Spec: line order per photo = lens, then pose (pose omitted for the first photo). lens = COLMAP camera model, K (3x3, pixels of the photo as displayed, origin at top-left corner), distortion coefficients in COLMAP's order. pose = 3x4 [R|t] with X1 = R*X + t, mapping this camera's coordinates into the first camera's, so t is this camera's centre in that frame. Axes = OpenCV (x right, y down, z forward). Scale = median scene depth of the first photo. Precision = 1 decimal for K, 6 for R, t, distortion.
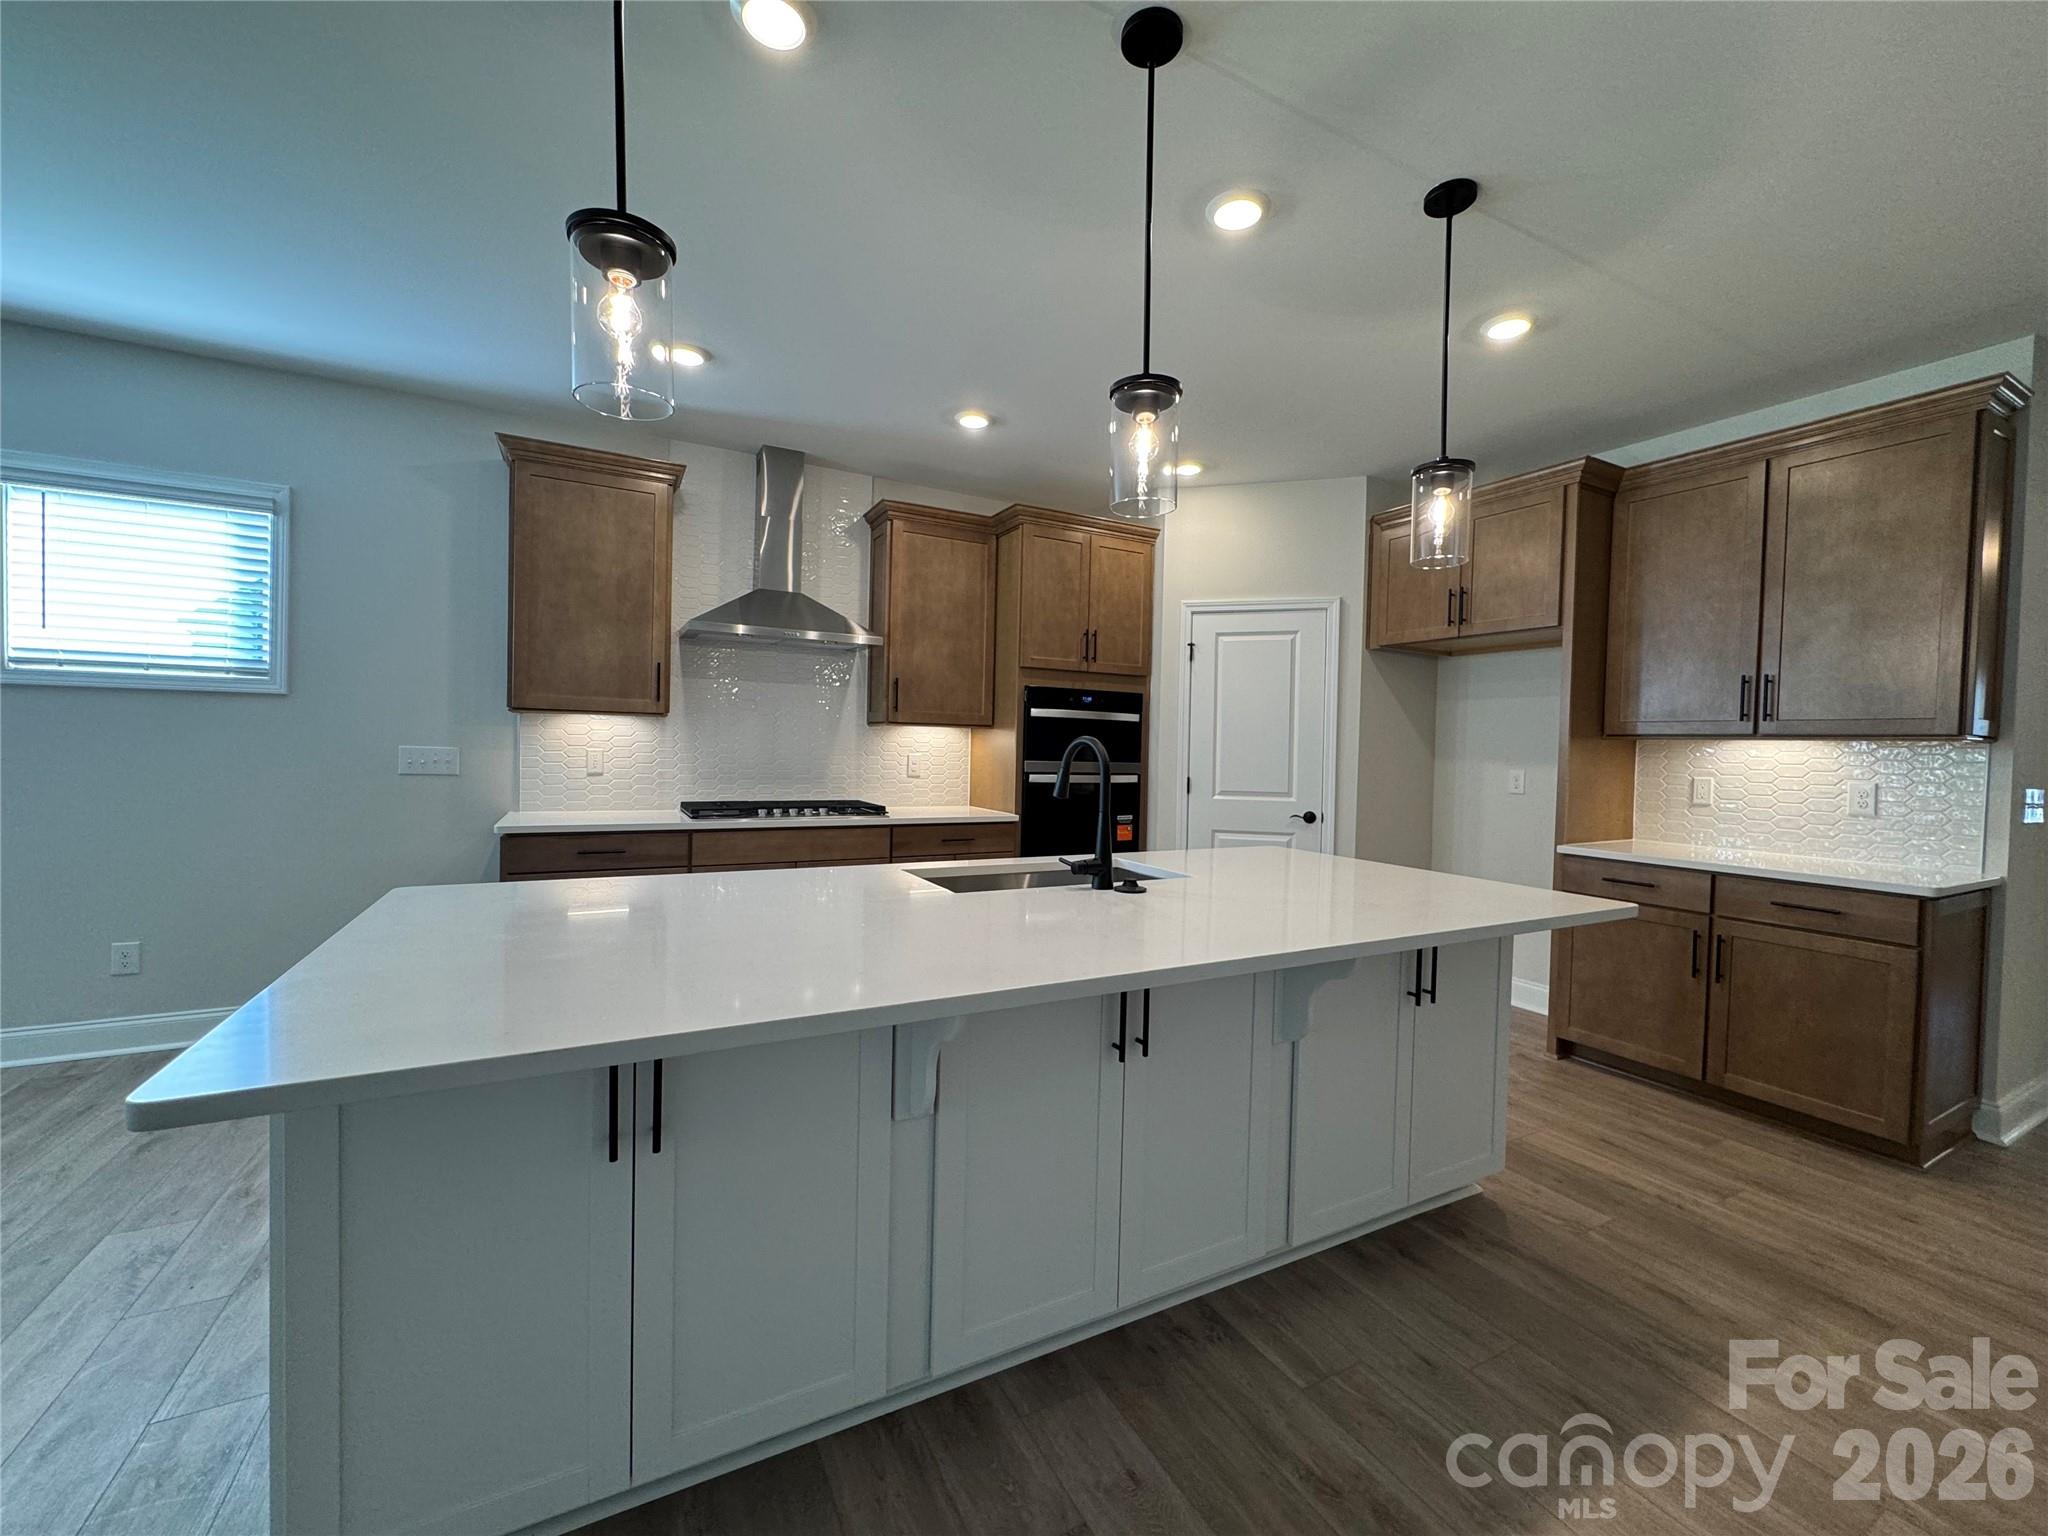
lens RADIAL K [[819.3, 0, 1020.3], [0, 819.3, 765.7], [0, 0, 1]] dist [-0.005337, 0.000961]
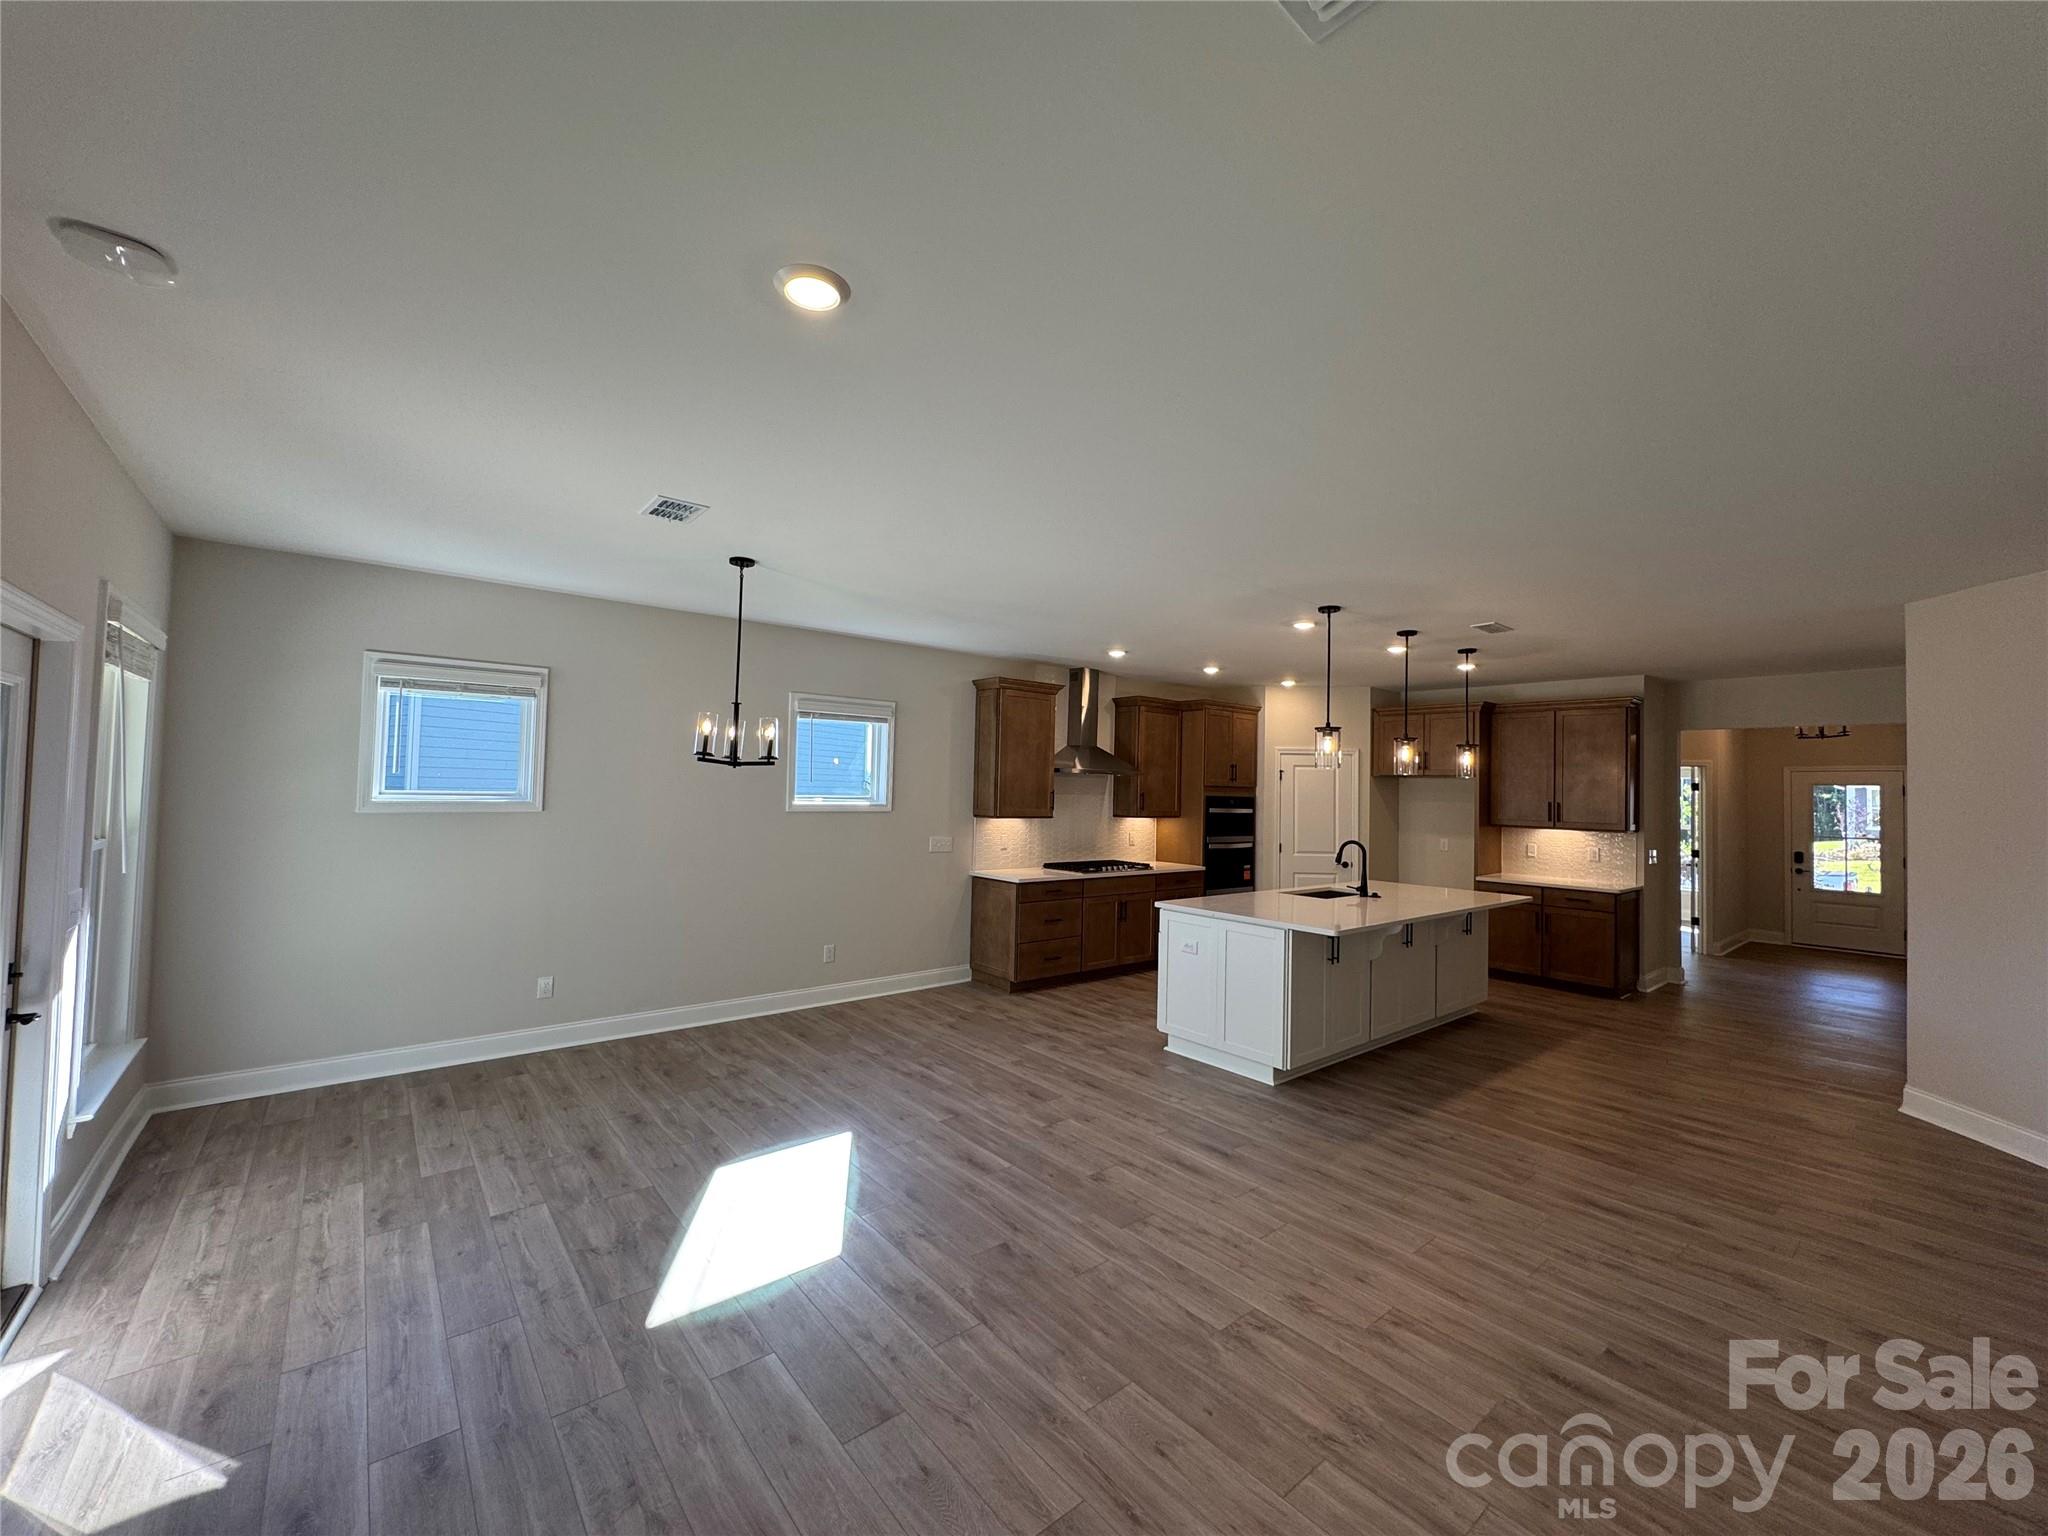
lens RADIAL K [[819.3, 0, 1022.8], [0, 819.3, 767.1], [0, 0, 1]] dist [-0.005337, 0.000961]
pose [[0.980533, 0.004076, 0.196313, -0.926995], [0.005131, 0.998911, -0.046365, -0.097105], [-0.196289, 0.046470, 0.979444, -0.882140]]
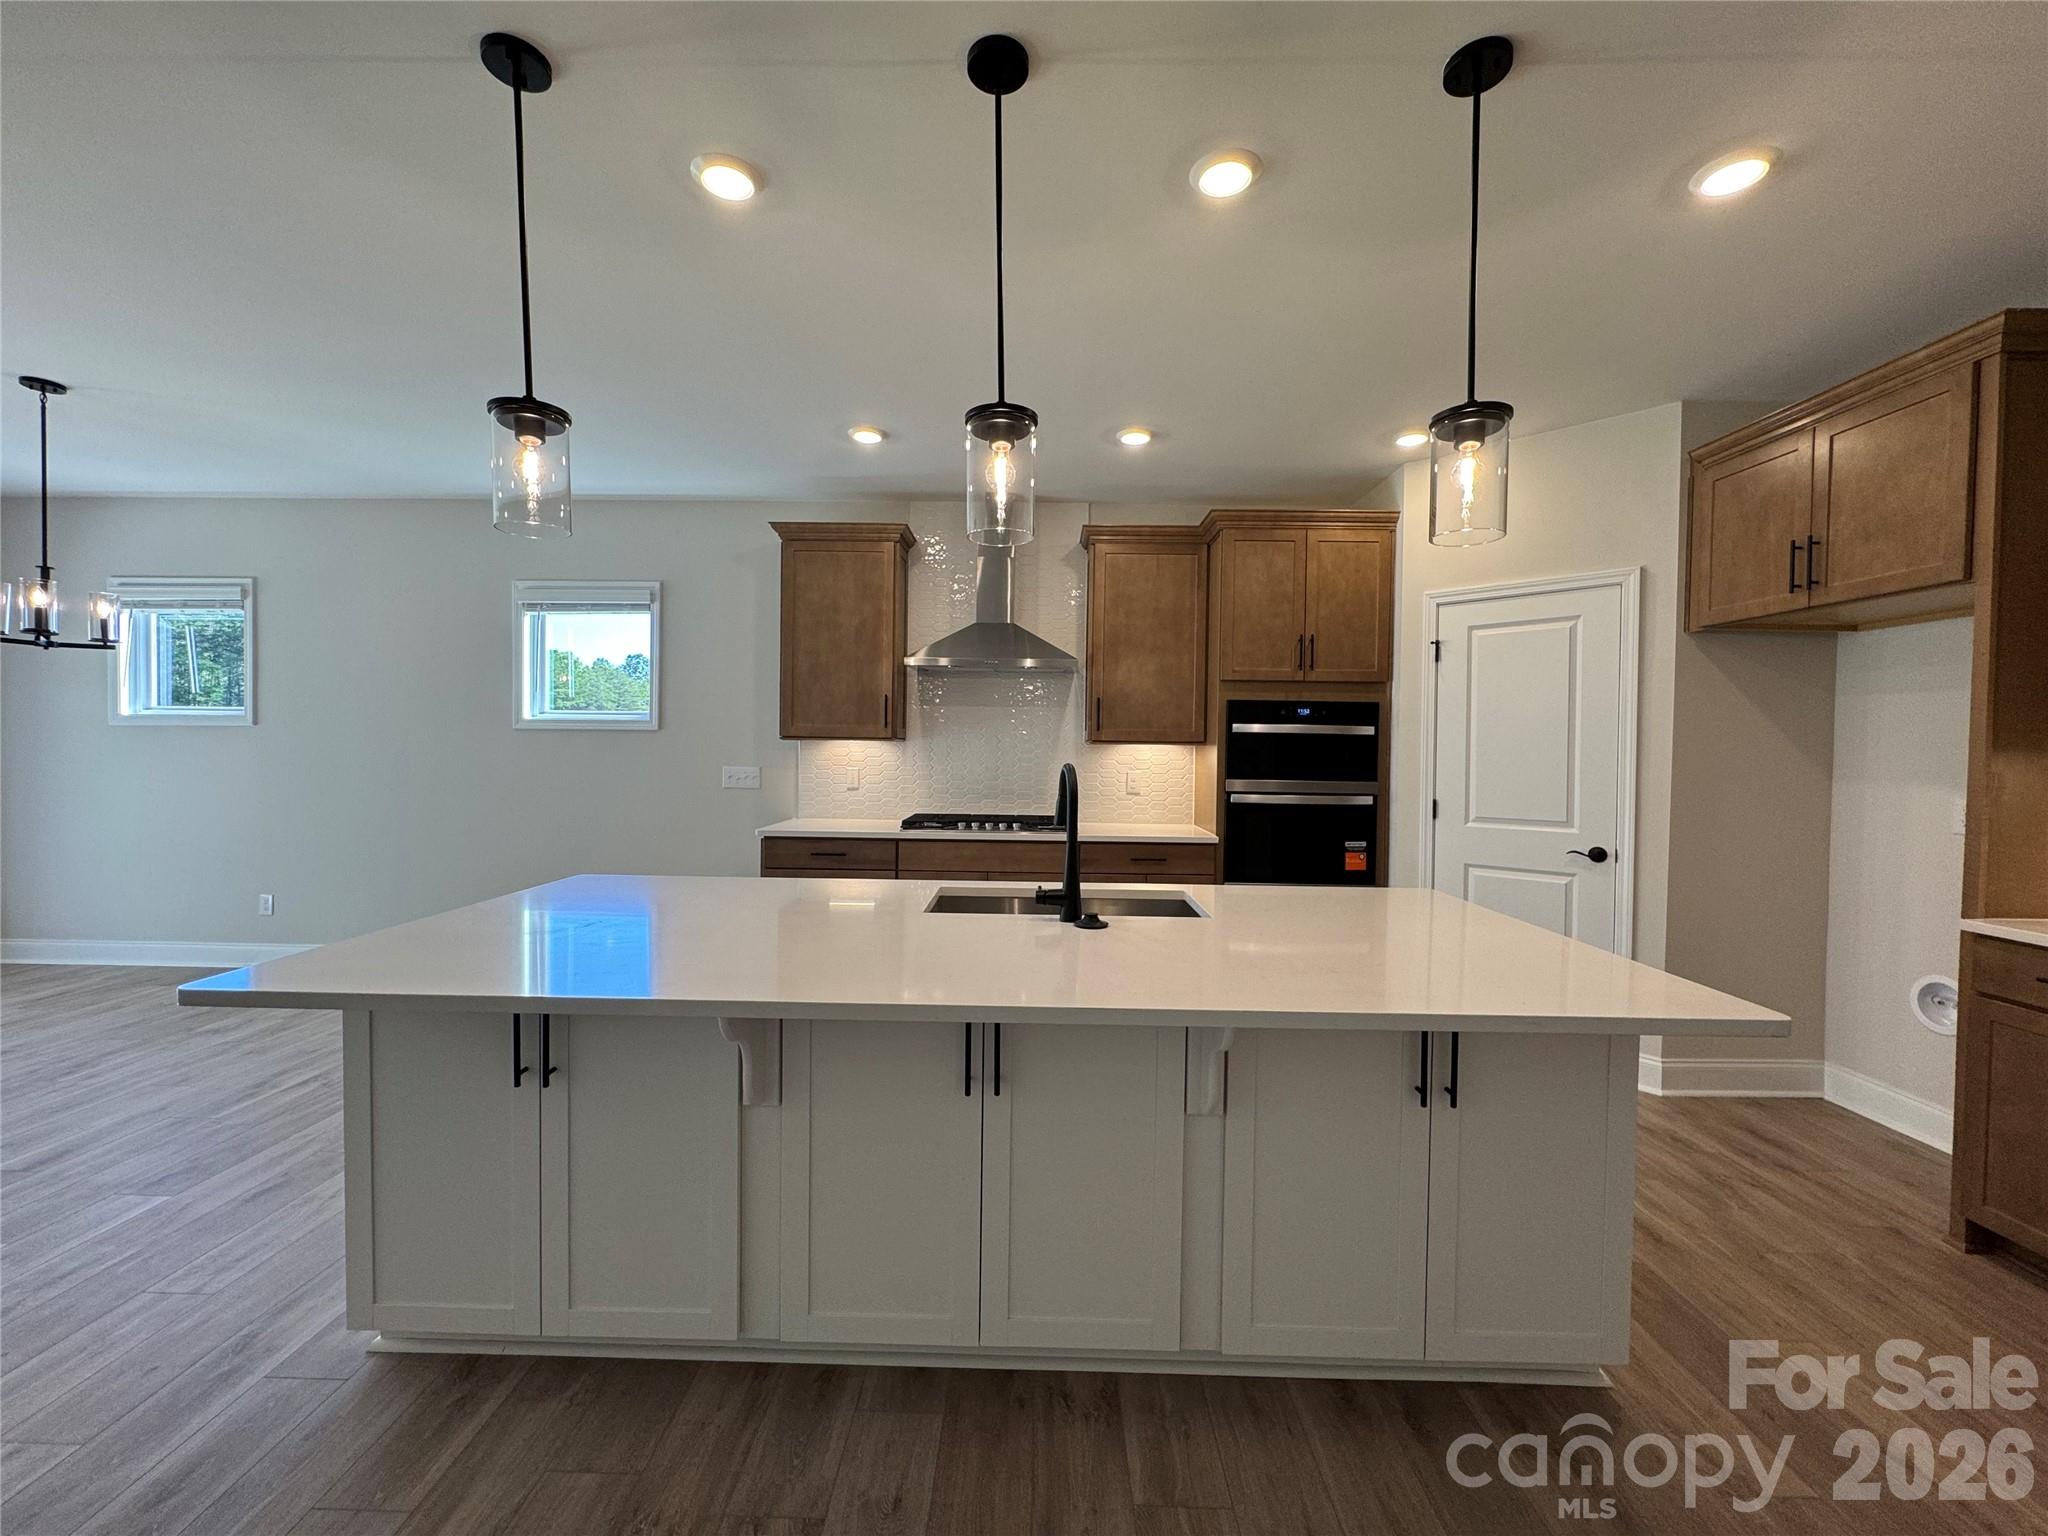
lens RADIAL K [[819.3, 0, 1015.7], [0, 819.3, 762.0], [0, 0, 1]] dist [-0.005337, 0.000961]
pose [[0.873251, -0.004280, -0.487251, 0.309496], [-0.003474, 0.999881, -0.015008, -0.013438], [0.487257, 0.014798, 0.873133, 0.070524]]
